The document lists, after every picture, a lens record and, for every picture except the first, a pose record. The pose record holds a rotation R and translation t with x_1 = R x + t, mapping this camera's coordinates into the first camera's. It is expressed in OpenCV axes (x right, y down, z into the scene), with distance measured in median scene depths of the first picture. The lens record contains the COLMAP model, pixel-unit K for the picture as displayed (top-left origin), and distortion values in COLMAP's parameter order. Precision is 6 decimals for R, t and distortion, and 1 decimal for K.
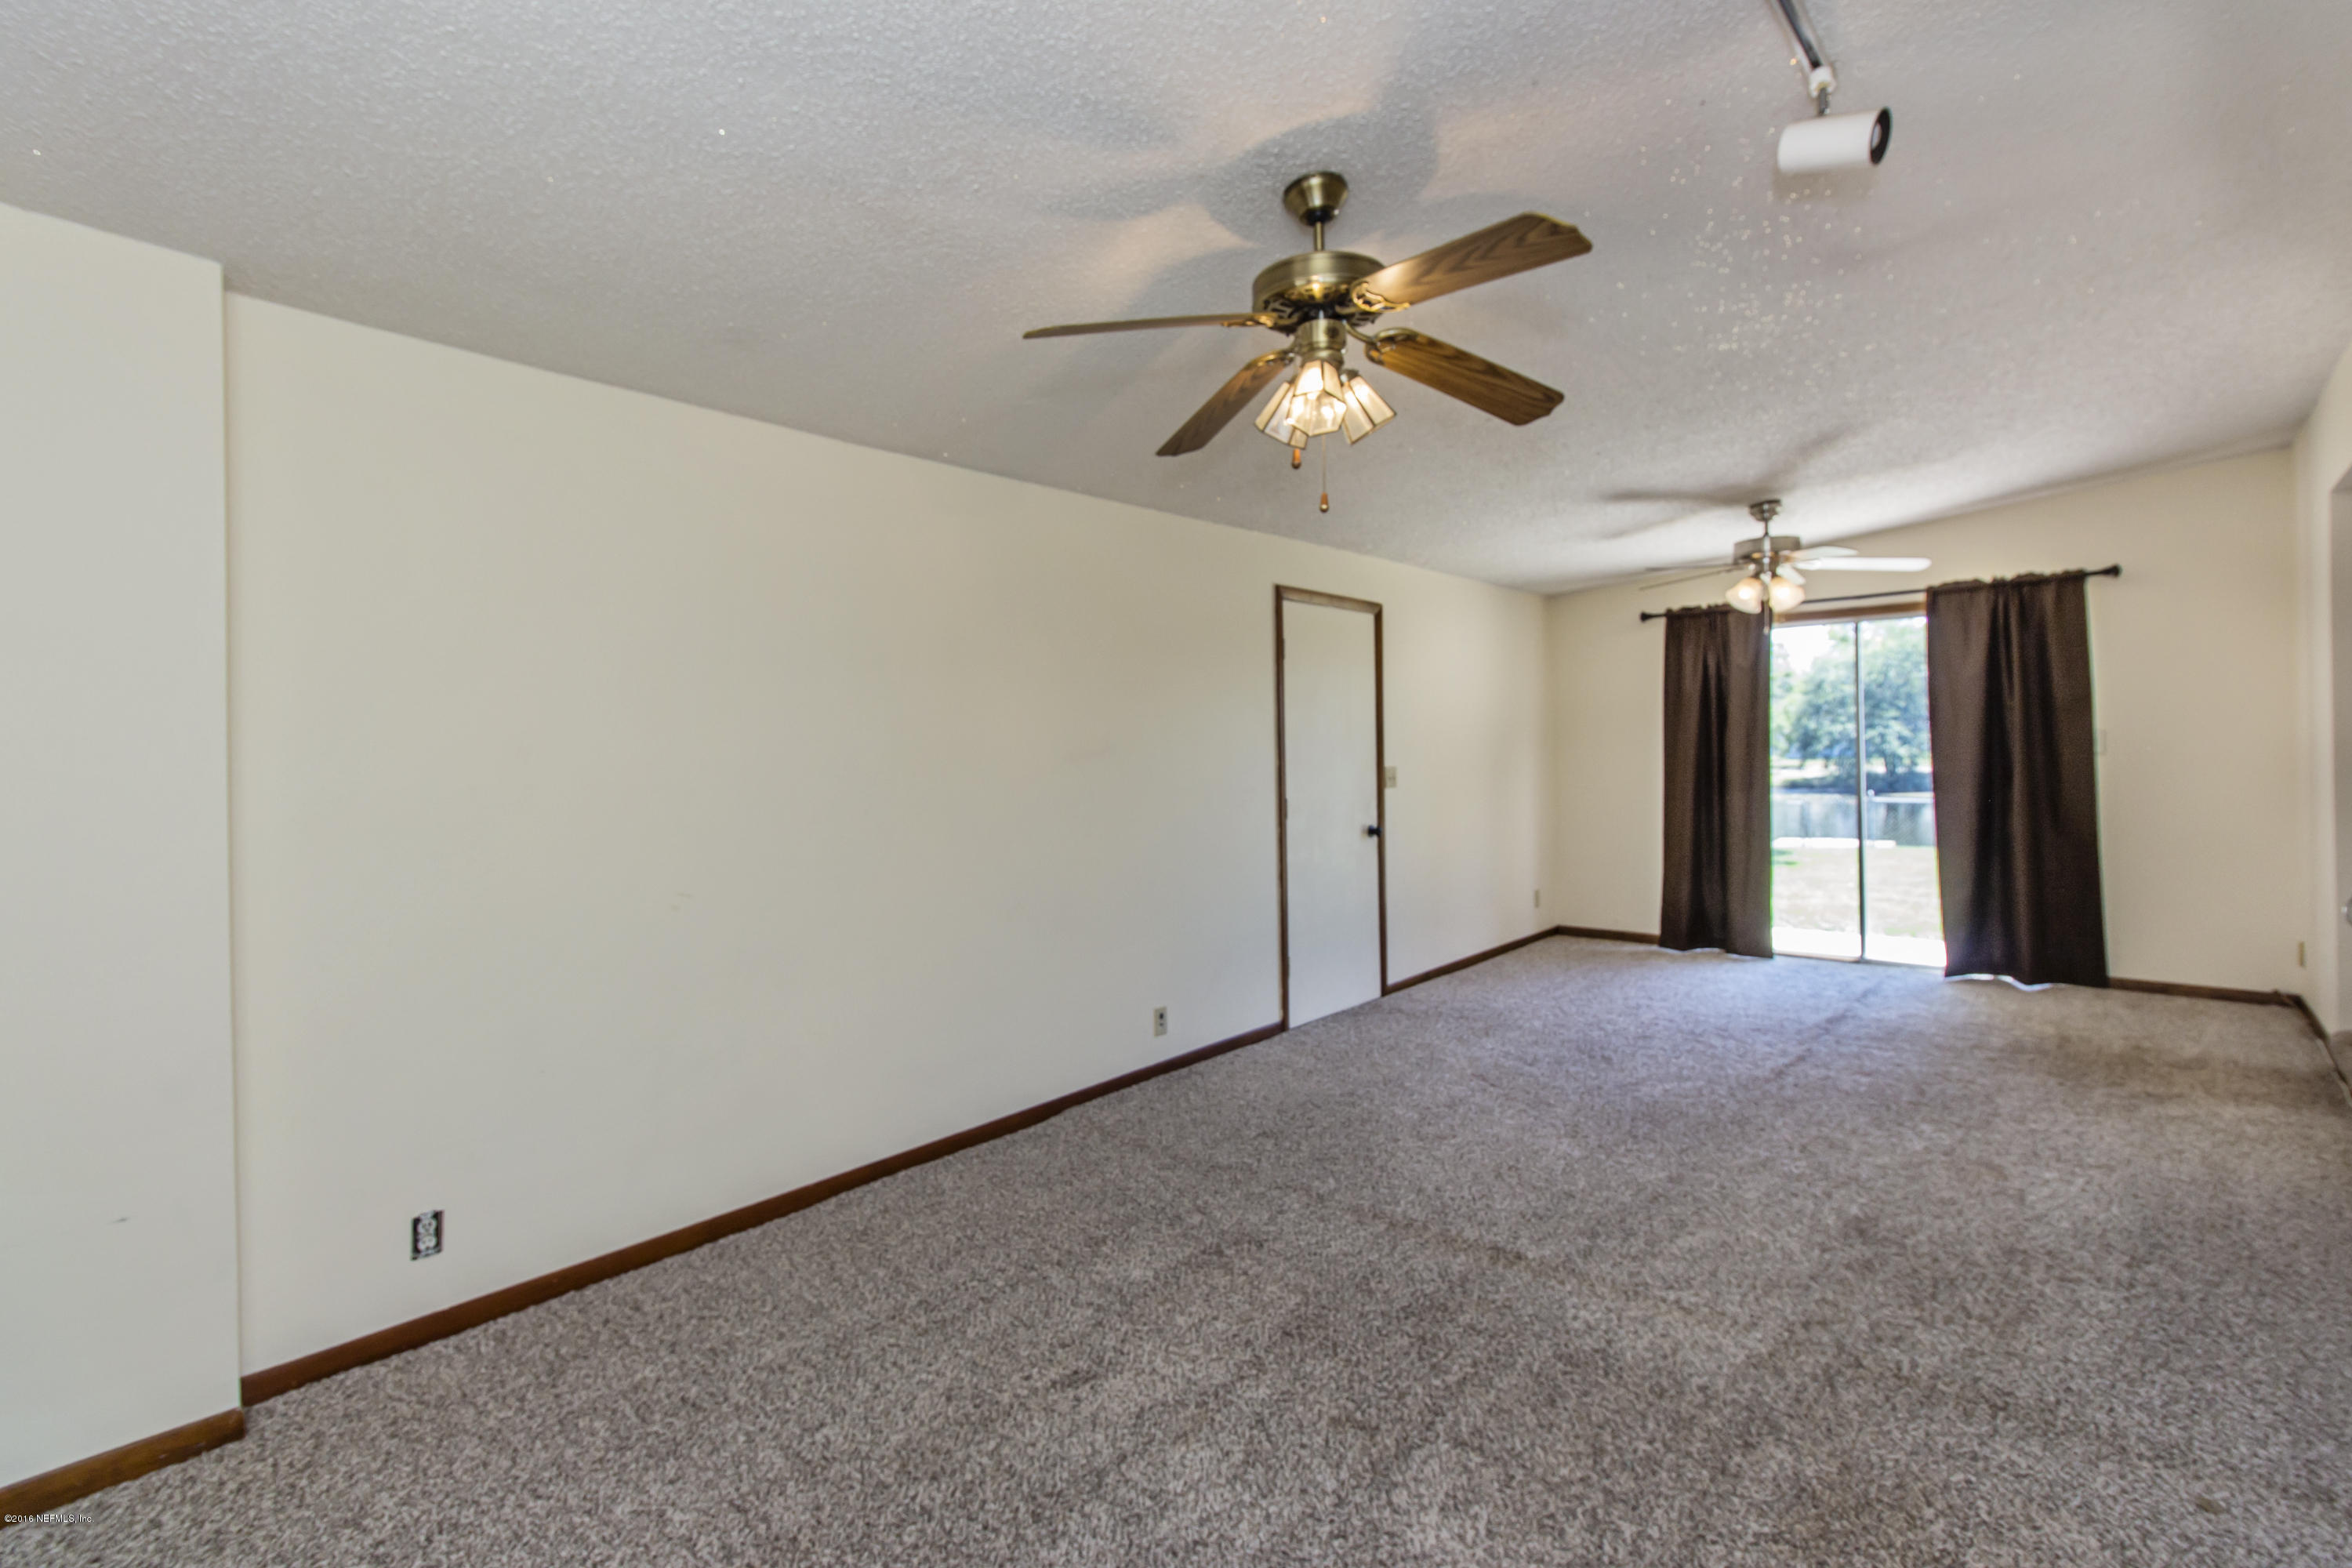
lens RADIAL K [[1092.1, 0, 1175.6], [0, 1092.1, 739.9], [0, 0, 1]] dist [0.001412, 0.000386]
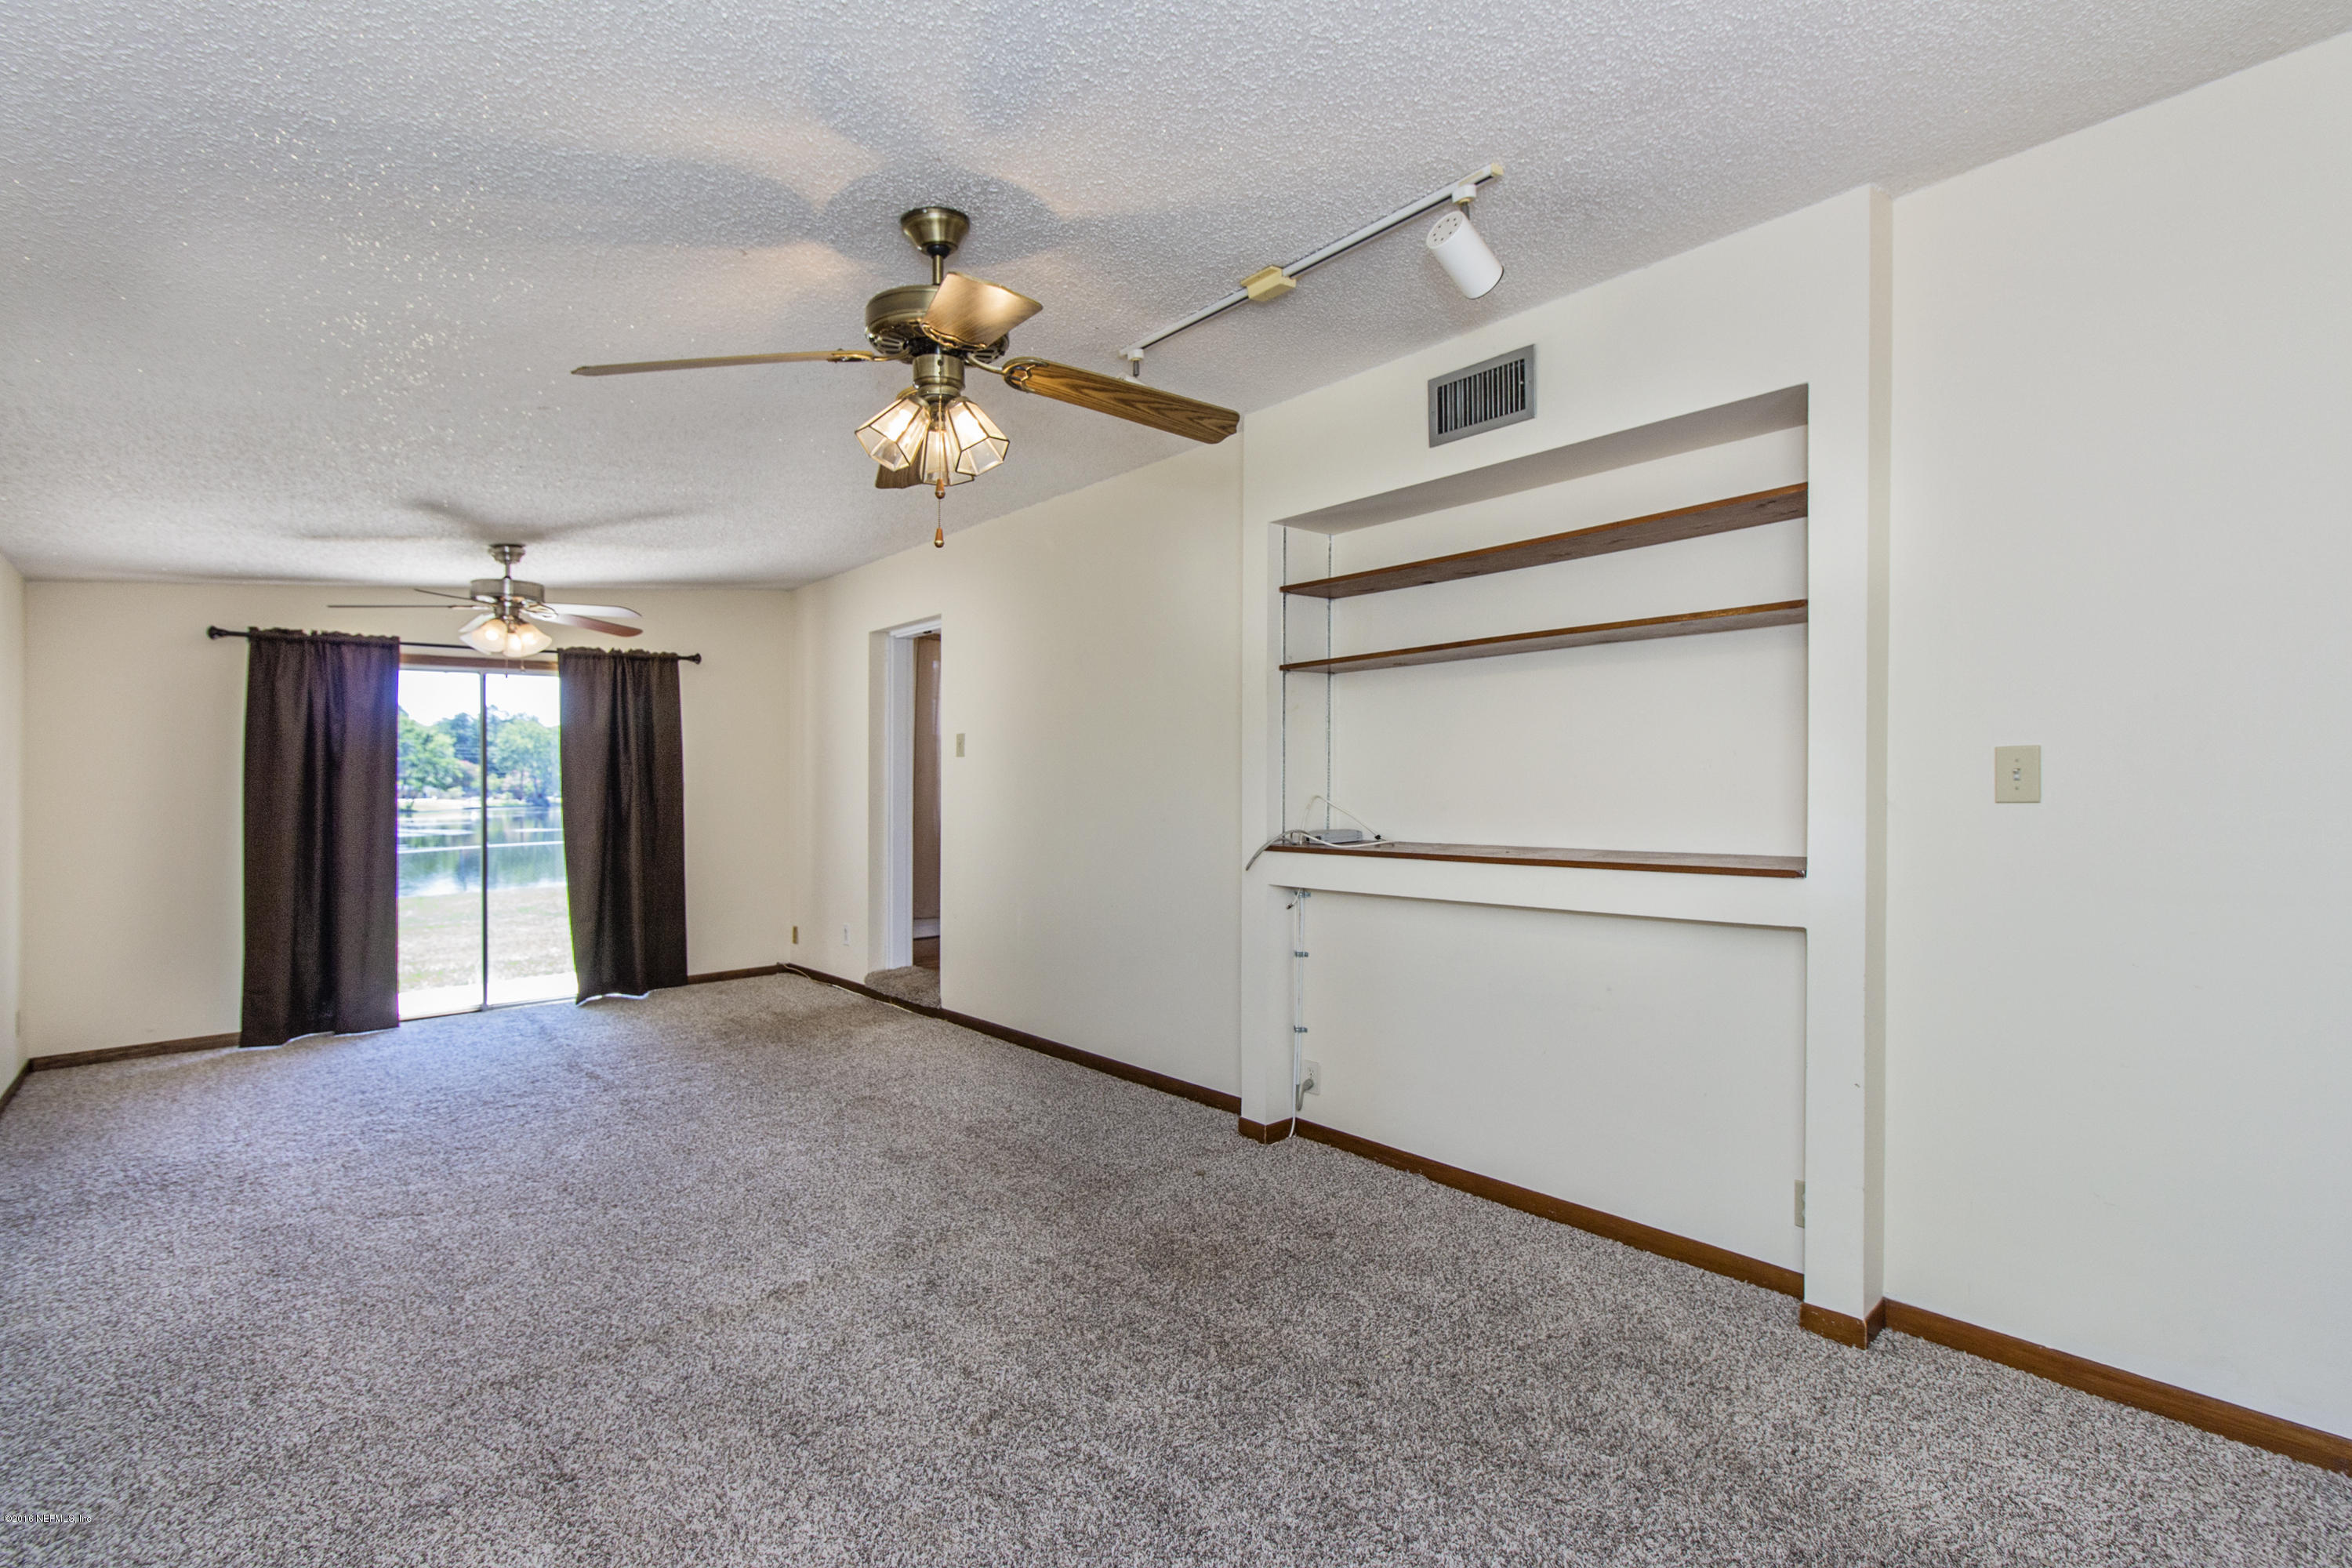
lens RADIAL K [[1088.9, 0, 1198.4], [0, 1088.9, 781.7], [0, 0, 1]] dist [0.000226, 0.000434]
pose [[0.123678, 0.010674, 0.992265, -0.311823], [0.004527, 0.999926, -0.011321, 0.007943], [-0.992312, 0.005892, 0.123620, 0.240496]]
